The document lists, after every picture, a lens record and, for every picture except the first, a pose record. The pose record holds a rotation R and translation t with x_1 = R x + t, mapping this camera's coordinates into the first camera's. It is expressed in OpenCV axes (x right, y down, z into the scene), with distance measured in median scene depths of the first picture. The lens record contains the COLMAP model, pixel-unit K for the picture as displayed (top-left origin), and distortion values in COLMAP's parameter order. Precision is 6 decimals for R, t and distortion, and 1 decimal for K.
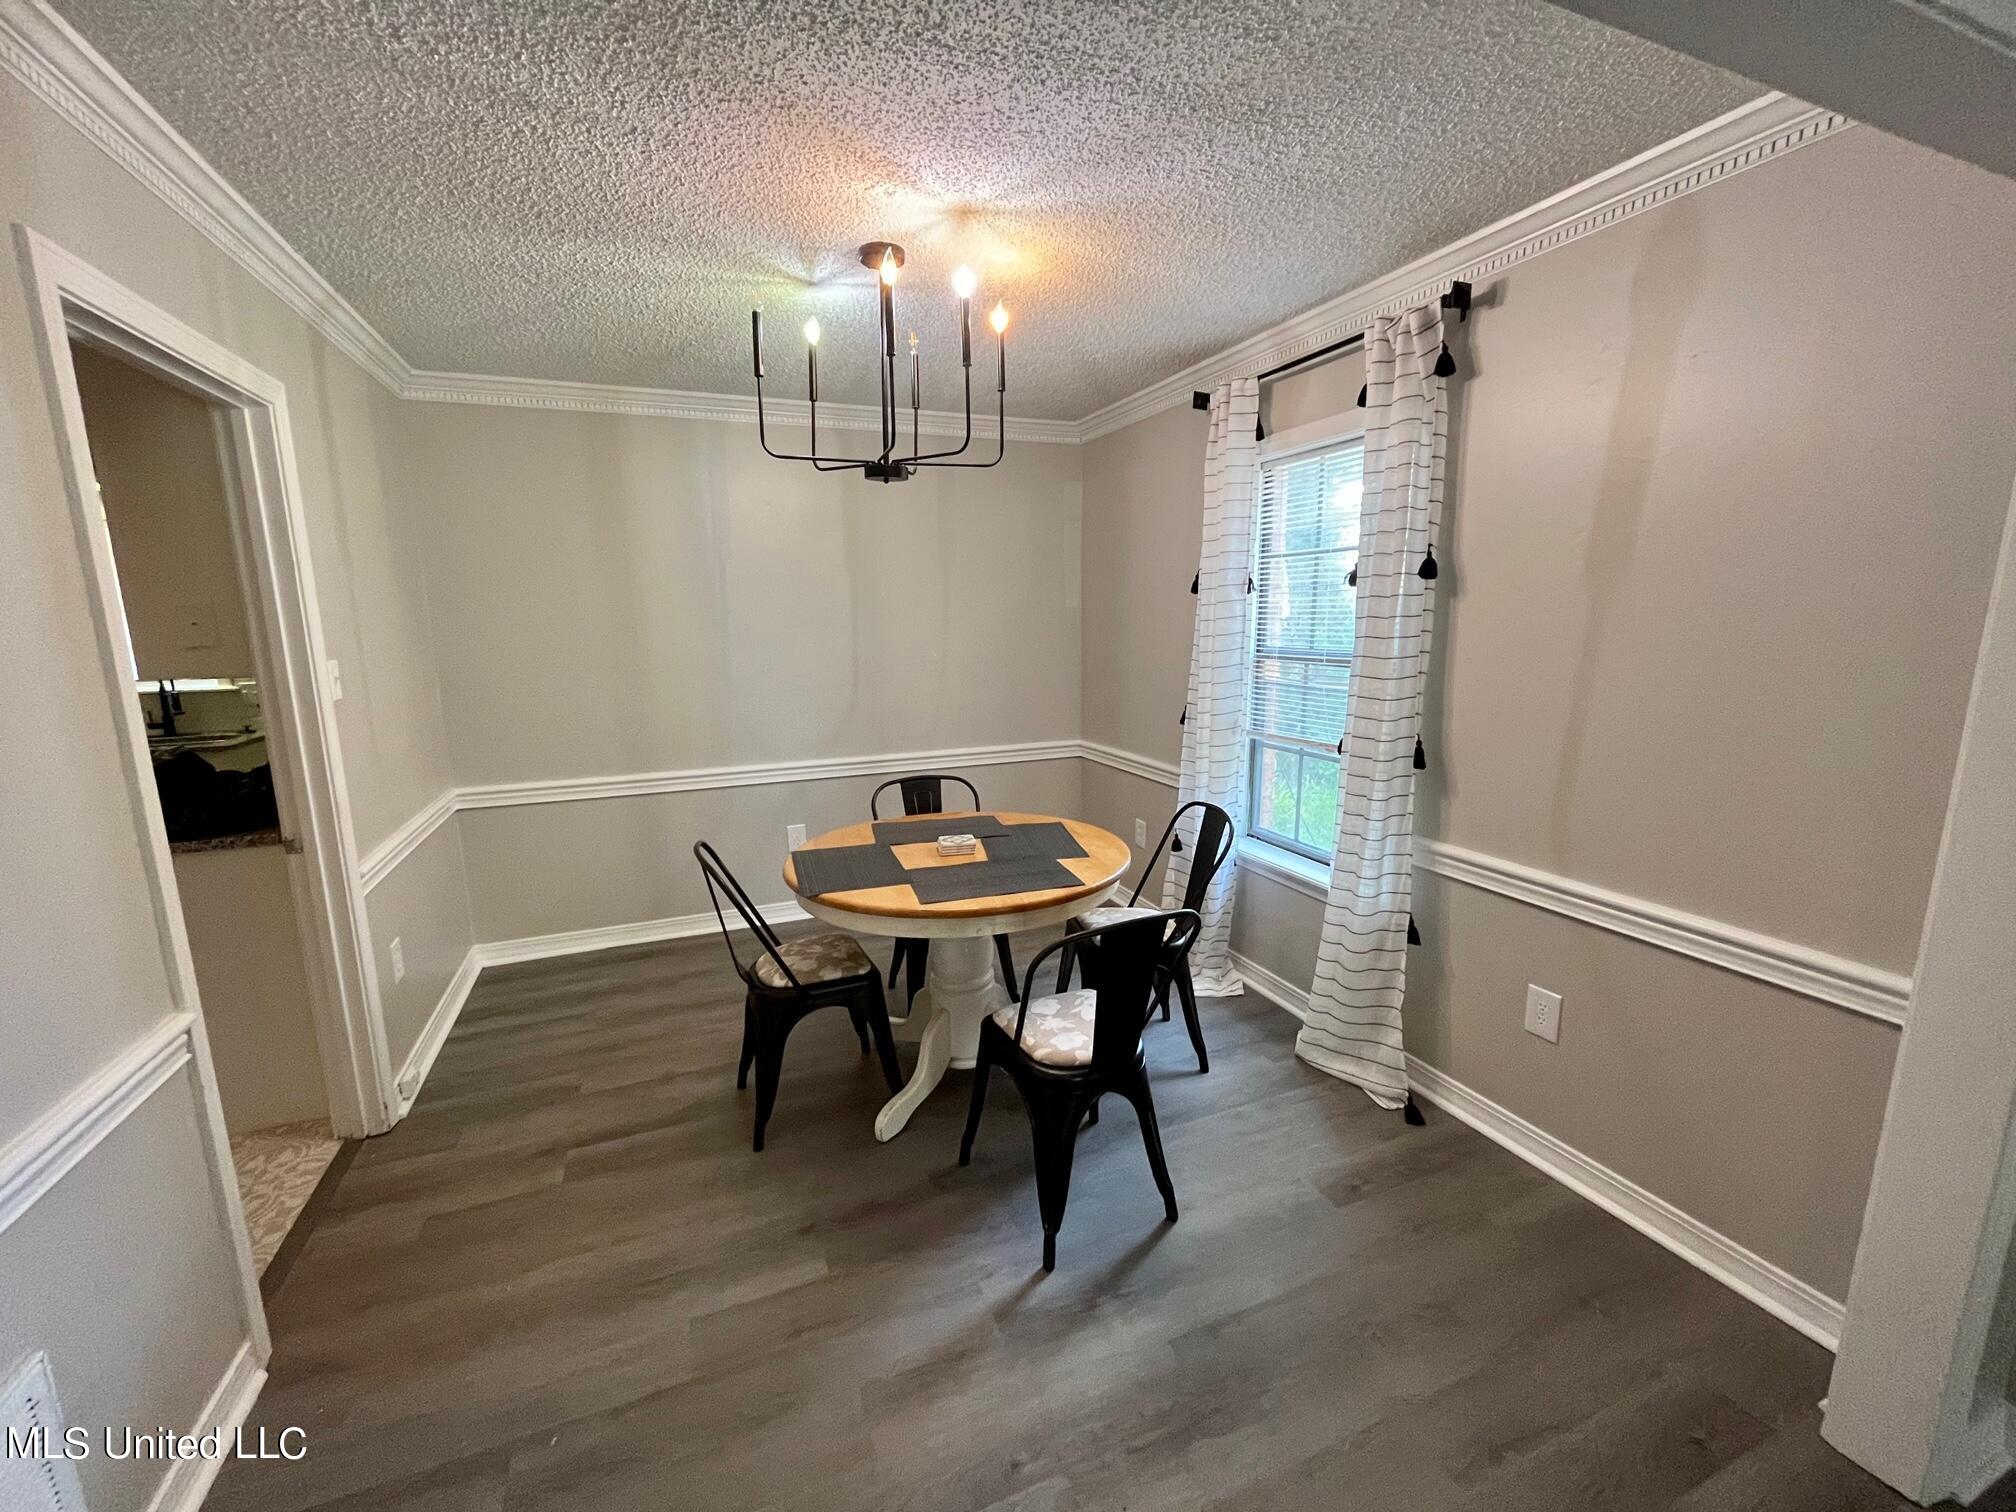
lens RADIAL K [[810.9, 0, 1008.2], [0, 810.9, 756.9], [0, 0, 1]] dist [0.002591, -0.003016]
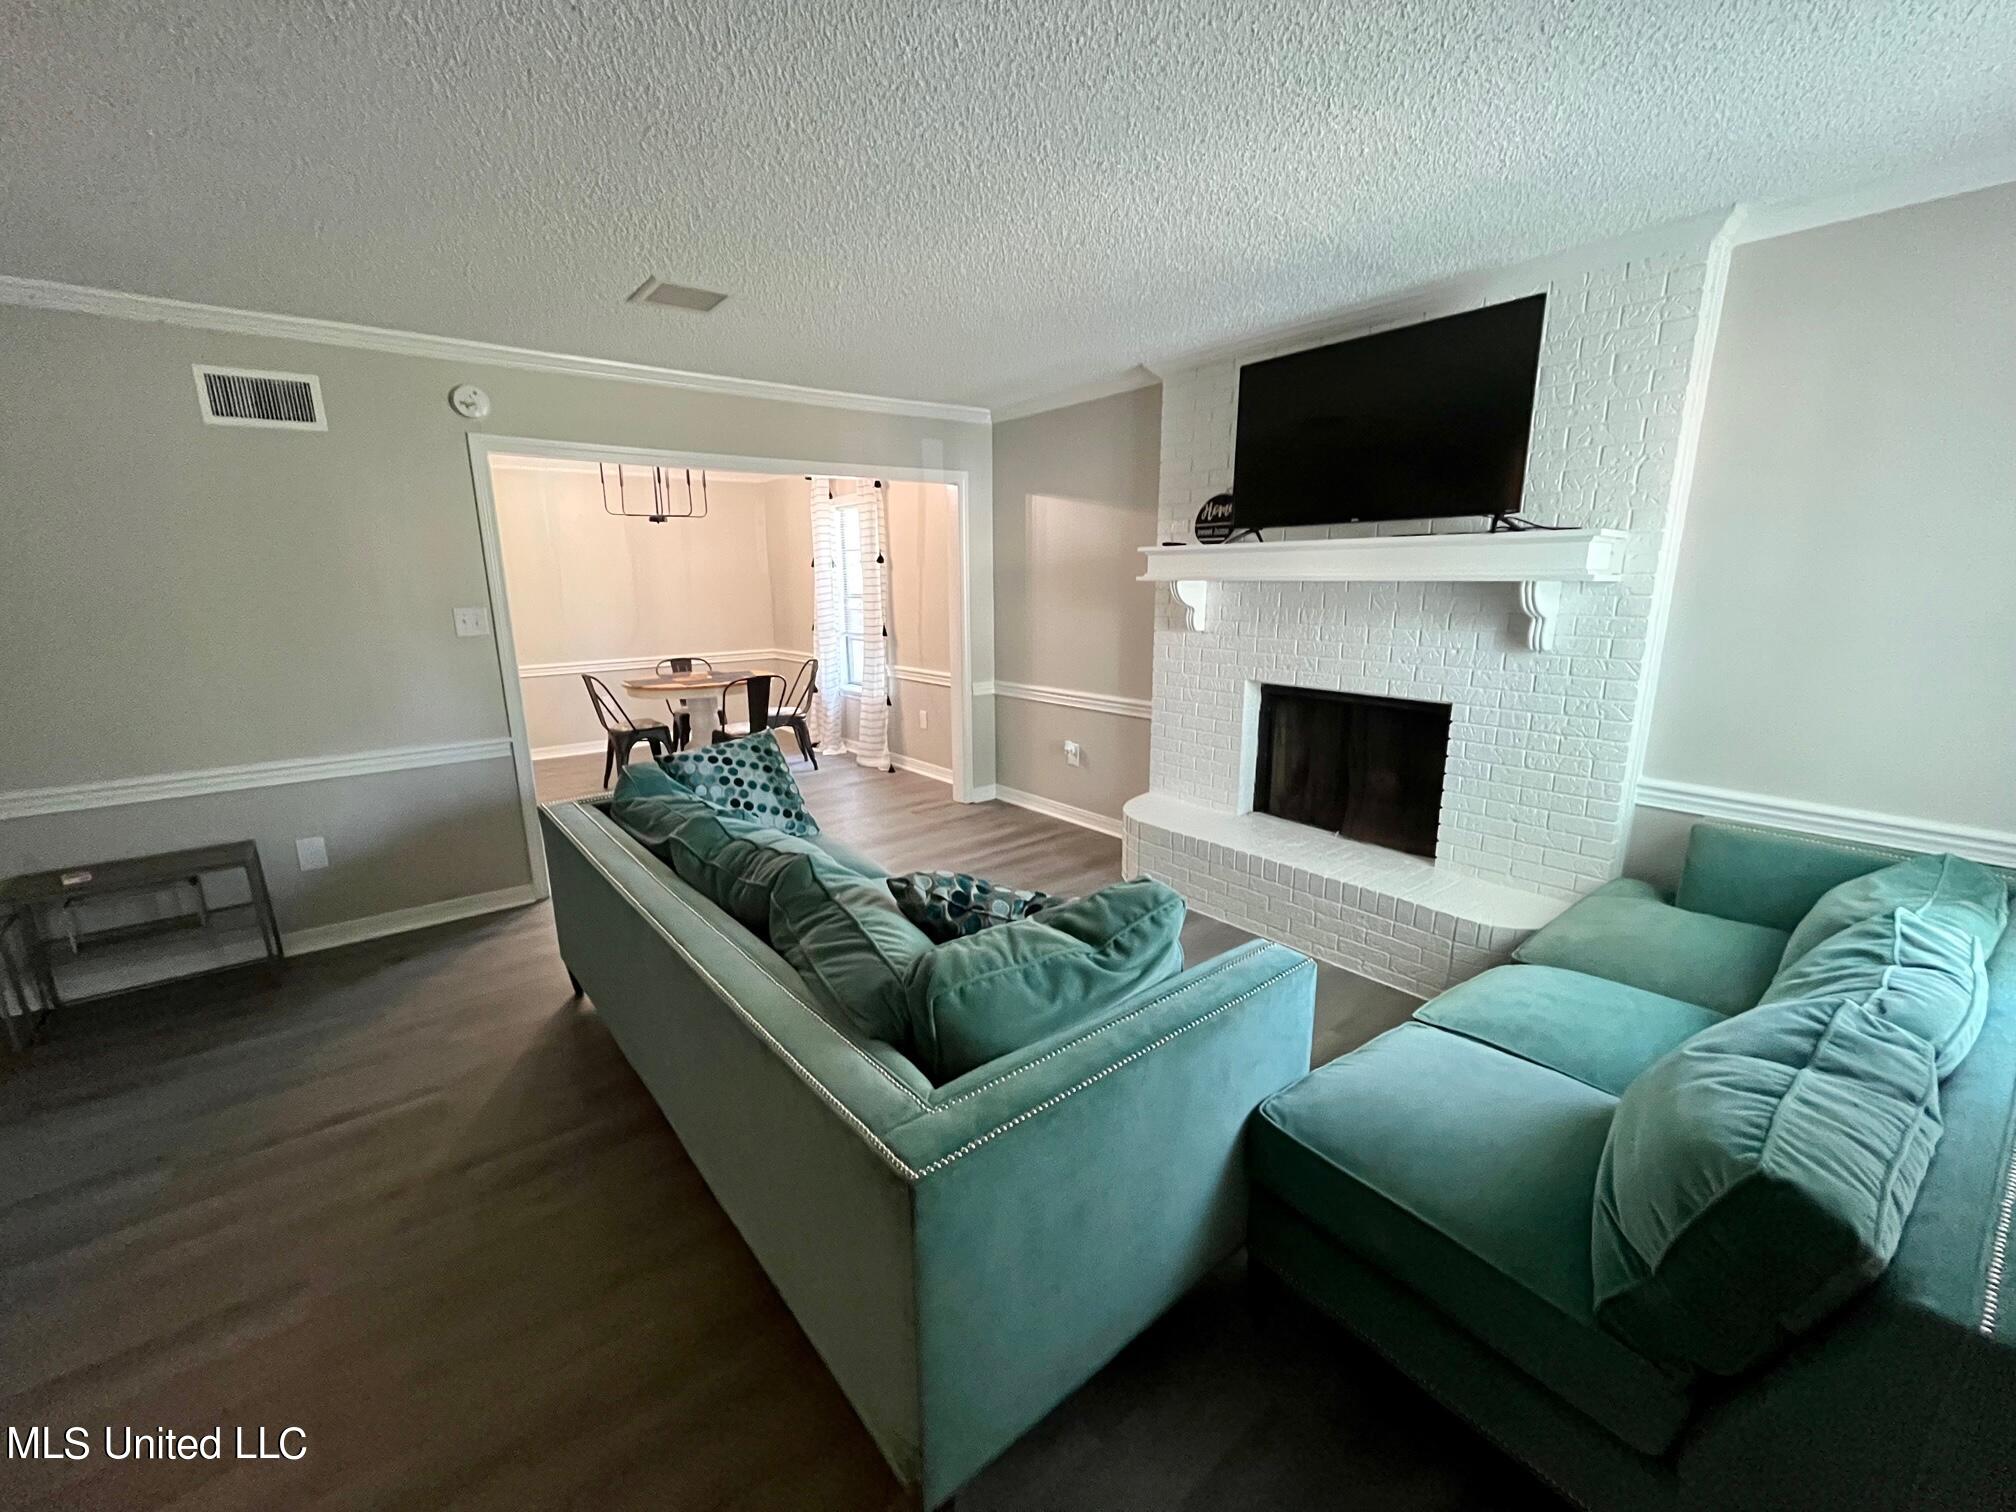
lens RADIAL K [[810.9, 0, 1010.1], [0, 810.9, 759.8], [0, 0, 1]] dist [0.002591, -0.003016]
pose [[0.960491, -0.052859, 0.273244, 0.152037], [0.041420, 0.998014, 0.047467, 0.285049], [-0.275210, -0.034274, 0.960773, -1.536390]]
